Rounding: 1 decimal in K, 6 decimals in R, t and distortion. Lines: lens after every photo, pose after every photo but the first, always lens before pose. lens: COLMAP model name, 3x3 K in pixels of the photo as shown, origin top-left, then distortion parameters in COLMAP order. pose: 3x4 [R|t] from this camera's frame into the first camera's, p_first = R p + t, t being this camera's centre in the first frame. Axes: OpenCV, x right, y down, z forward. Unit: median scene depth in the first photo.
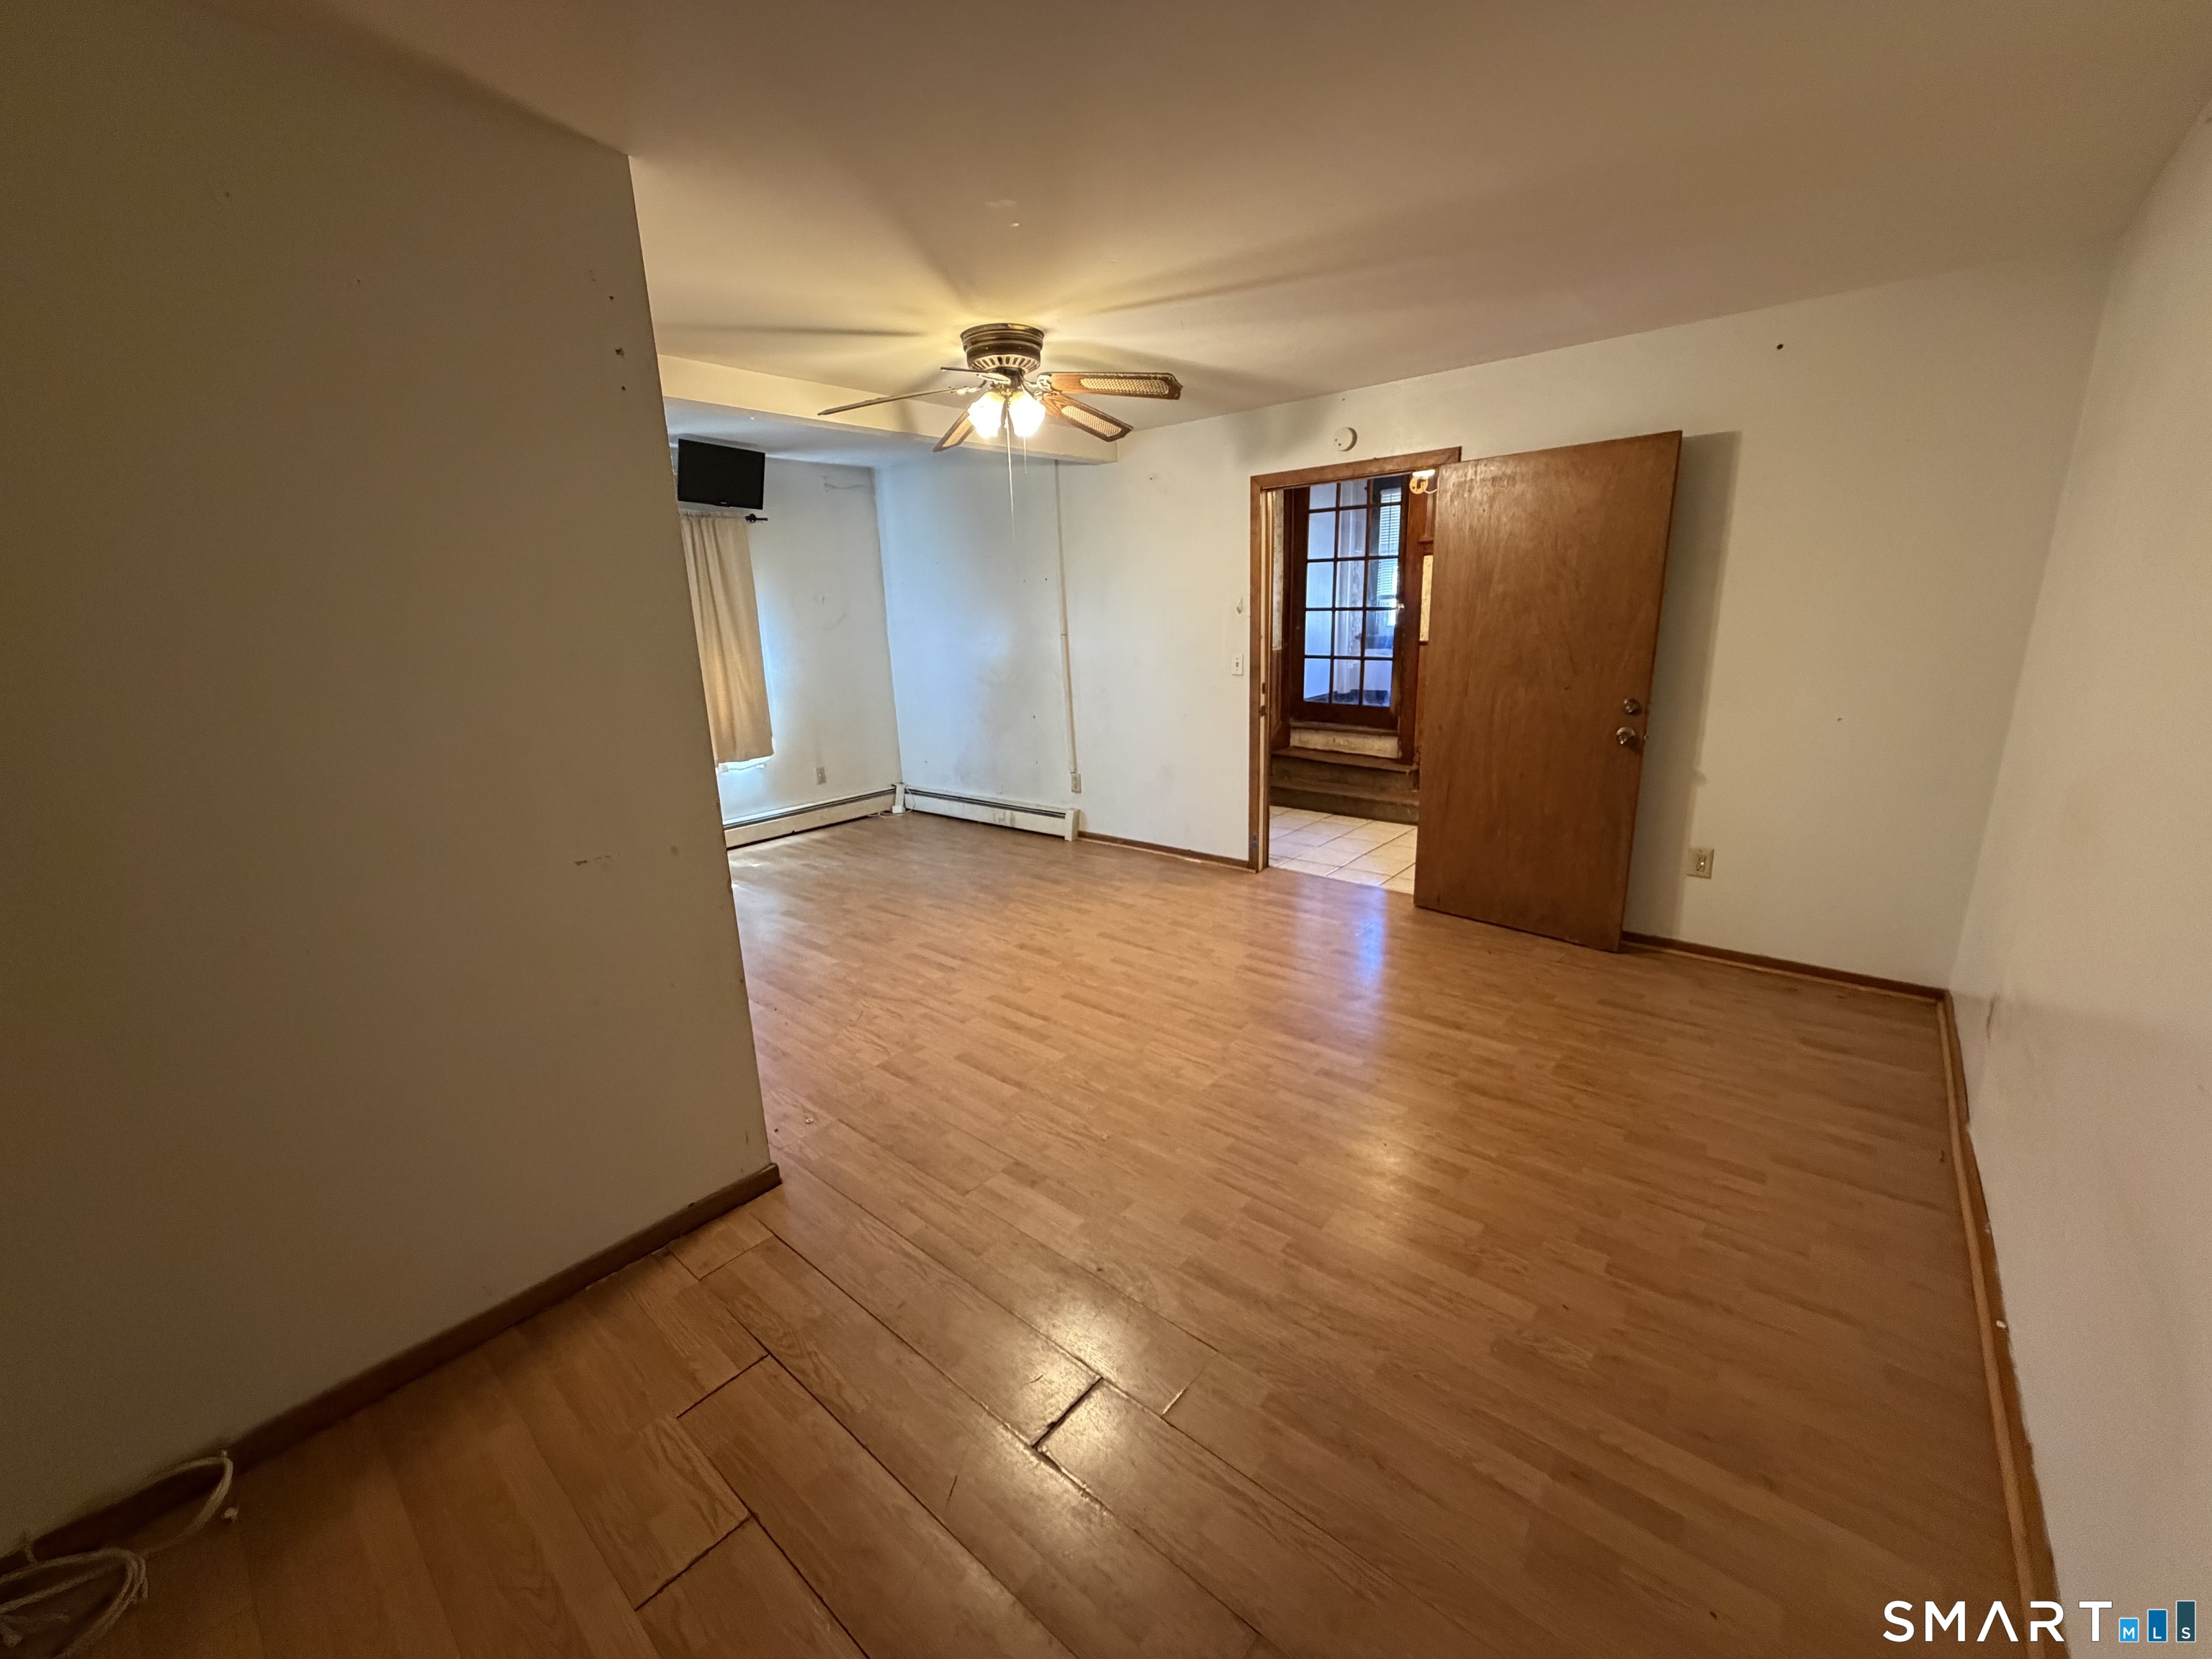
lens RADIAL K [[881.0, 0, 1096.9], [0, 881.0, 830.9], [0, 0, 1]] dist [0.001545, -0.000042]
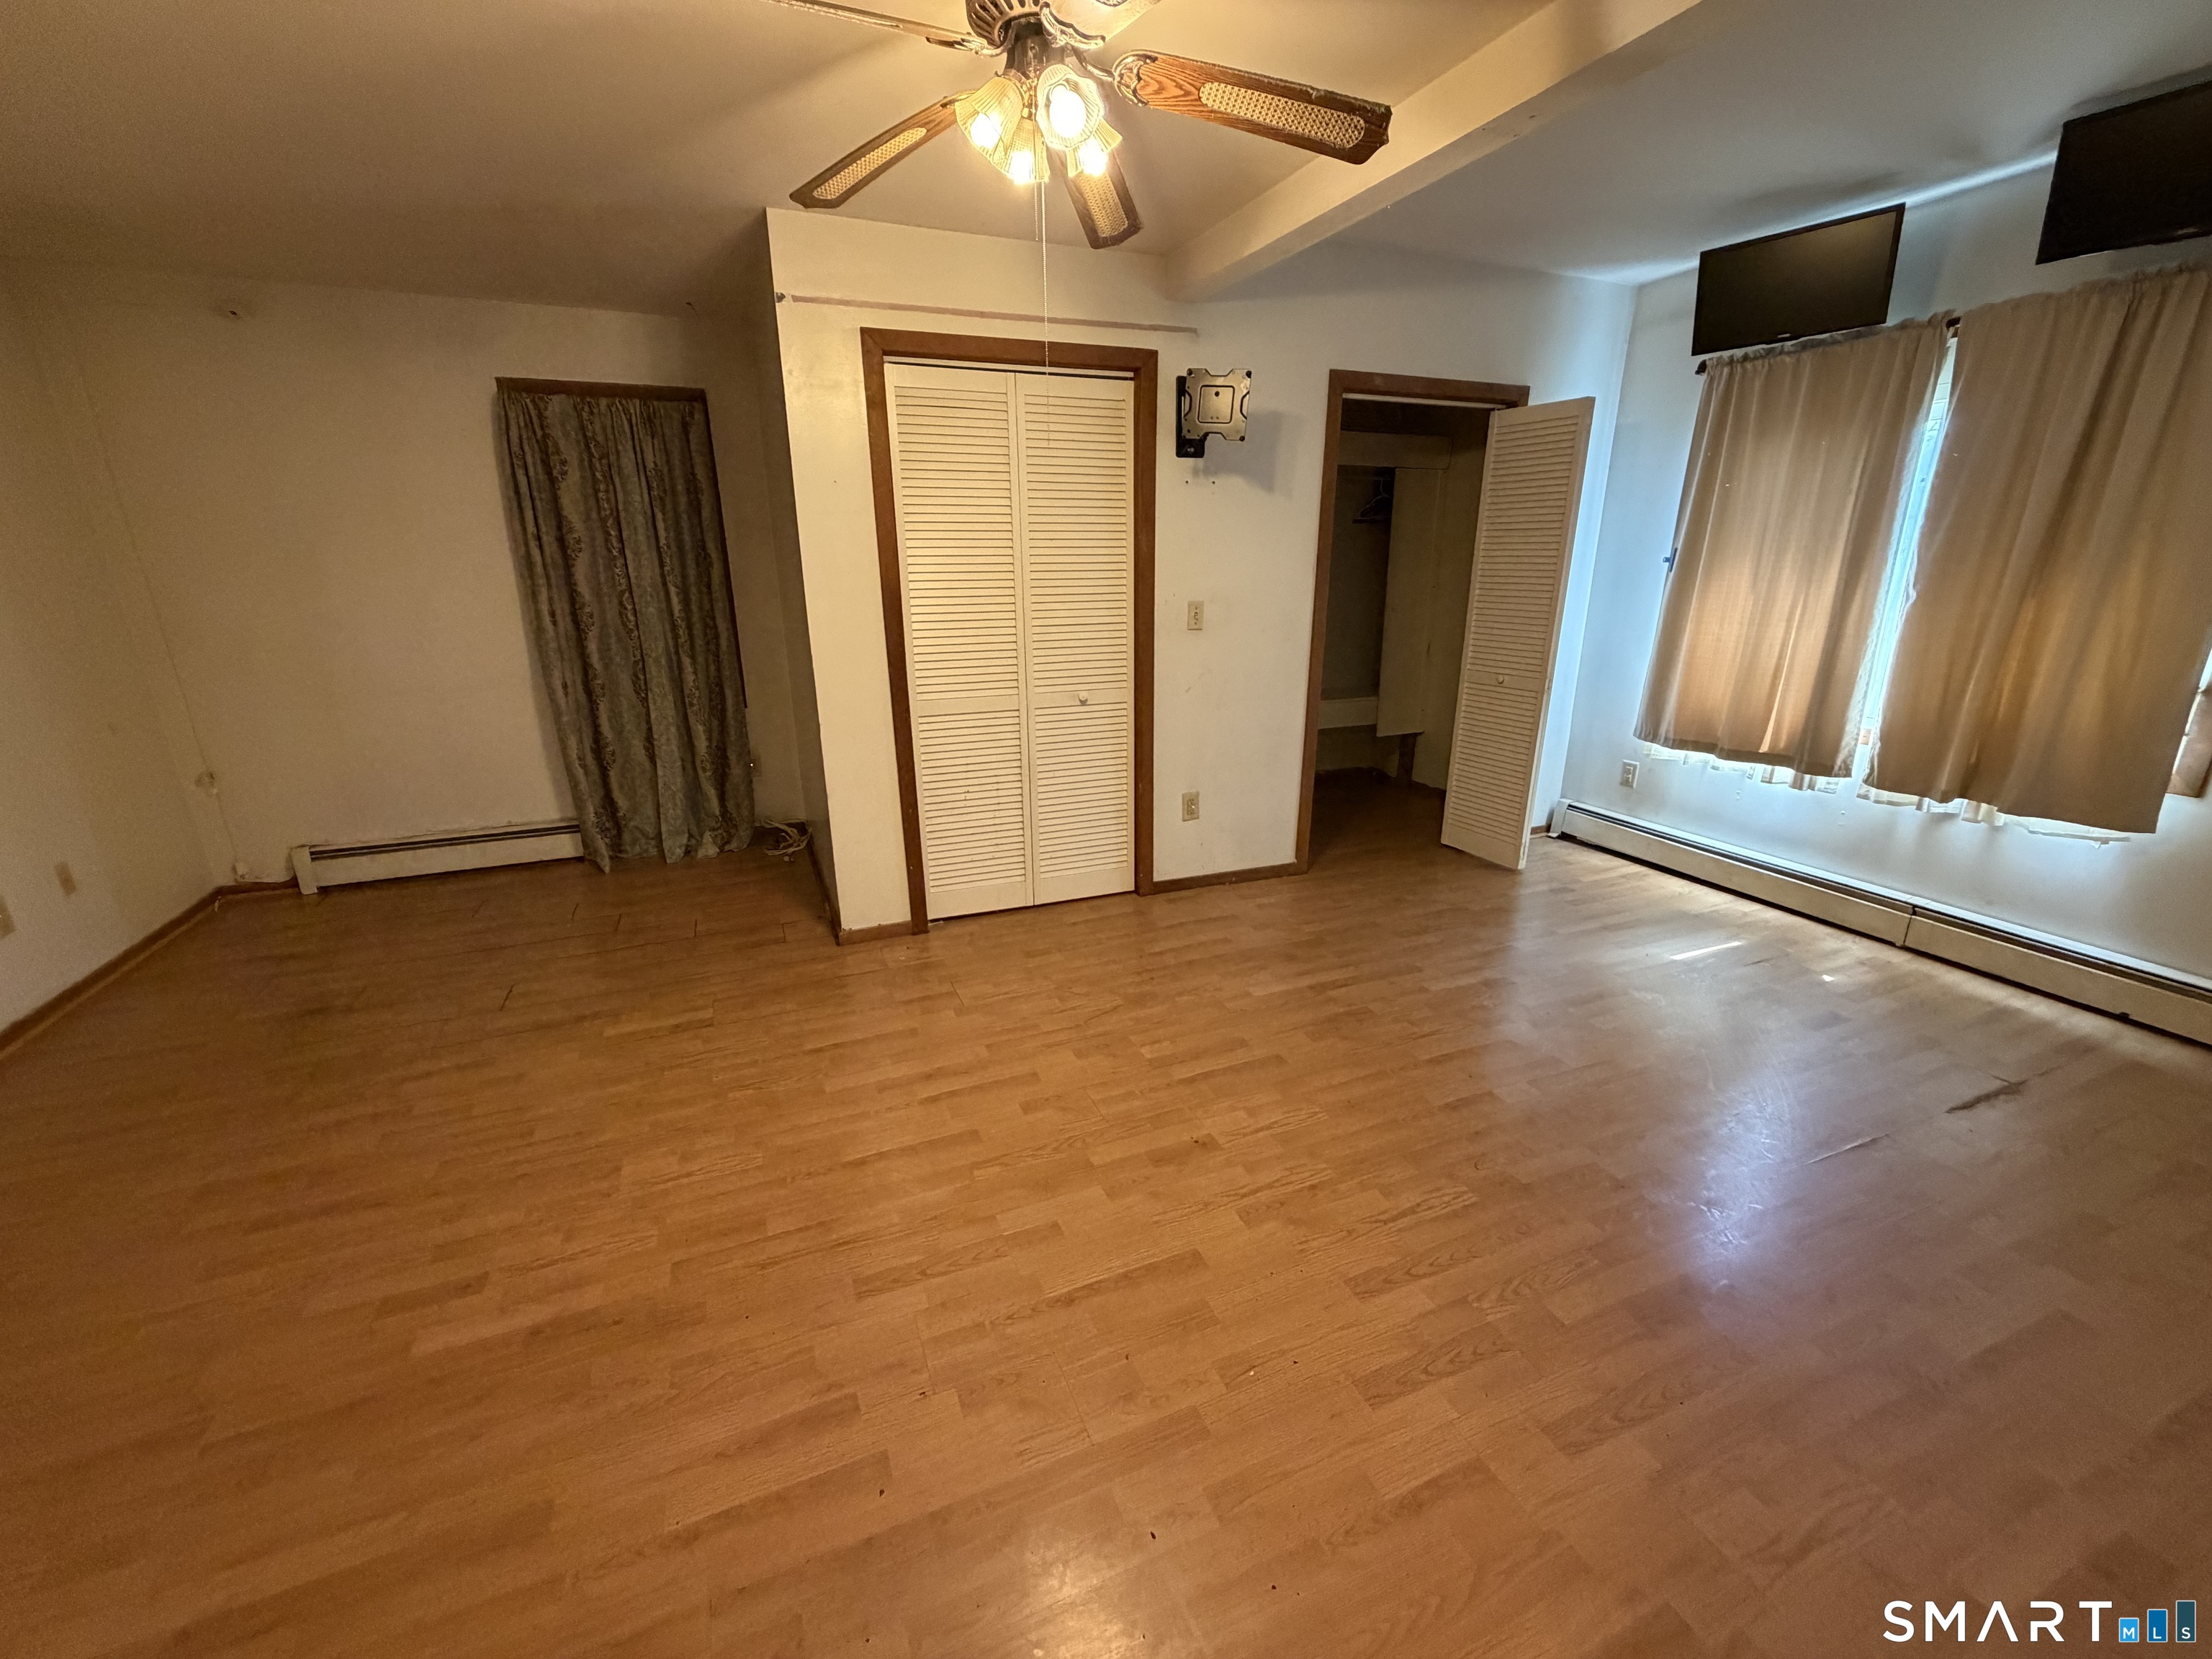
lens RADIAL K [[881.0, 0, 1096.9], [0, 881.0, 830.9], [0, 0, 1]] dist [0.001545, -0.000042]
pose [[-0.449652, 0.302095, -0.840566, 0.387617], [-0.191048, 0.886762, 0.420897, -0.290307], [0.872533, 0.349846, -0.341019, 1.181228]]
